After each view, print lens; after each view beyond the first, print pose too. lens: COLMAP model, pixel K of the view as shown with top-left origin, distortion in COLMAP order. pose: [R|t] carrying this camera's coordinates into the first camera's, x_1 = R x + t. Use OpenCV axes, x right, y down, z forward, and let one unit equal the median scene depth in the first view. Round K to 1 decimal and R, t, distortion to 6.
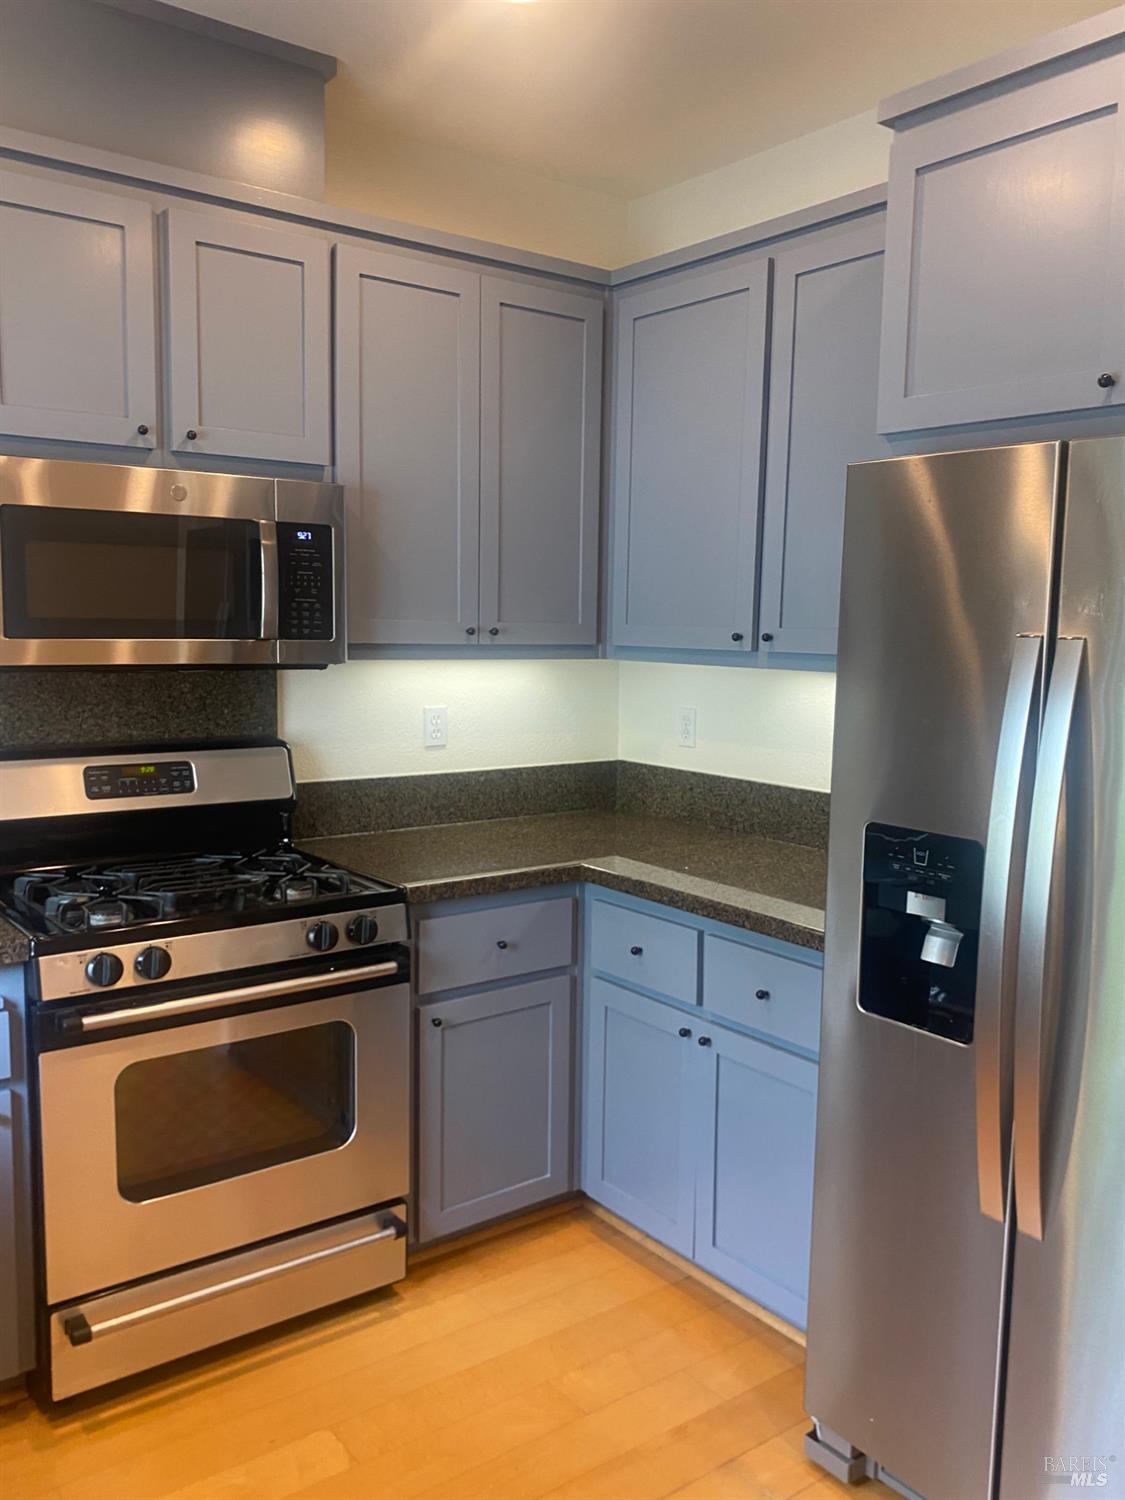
lens RADIAL K [[1229.1, 0, 564.3], [0, 1229.1, 758.8], [0, 0, 1]] dist [0.025285, -0.041095]
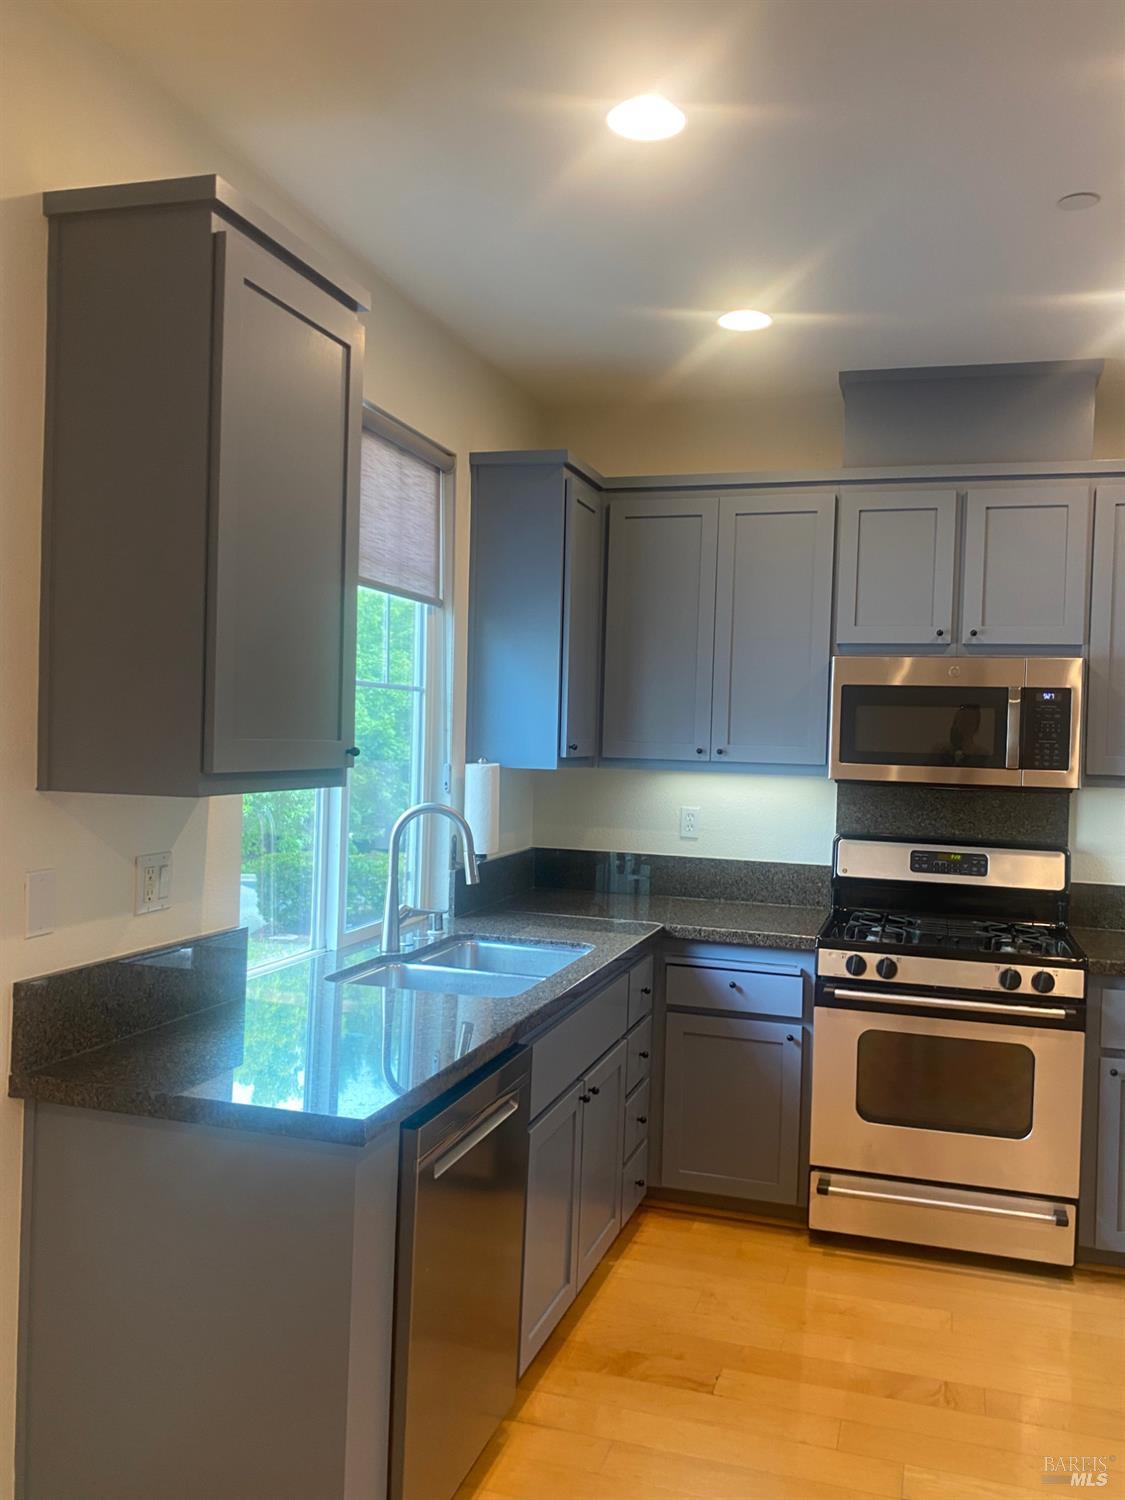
lens RADIAL K [[1229.1, 0, 564.1], [0, 1229.1, 747.1], [0, 0, 1]] dist [0.025285, -0.041095]
pose [[0.570320, 0.009359, -0.821369, 0.646416], [-0.113435, 0.991252, -0.067470, 0.033509], [0.813552, 0.131652, 0.566393, -0.238937]]
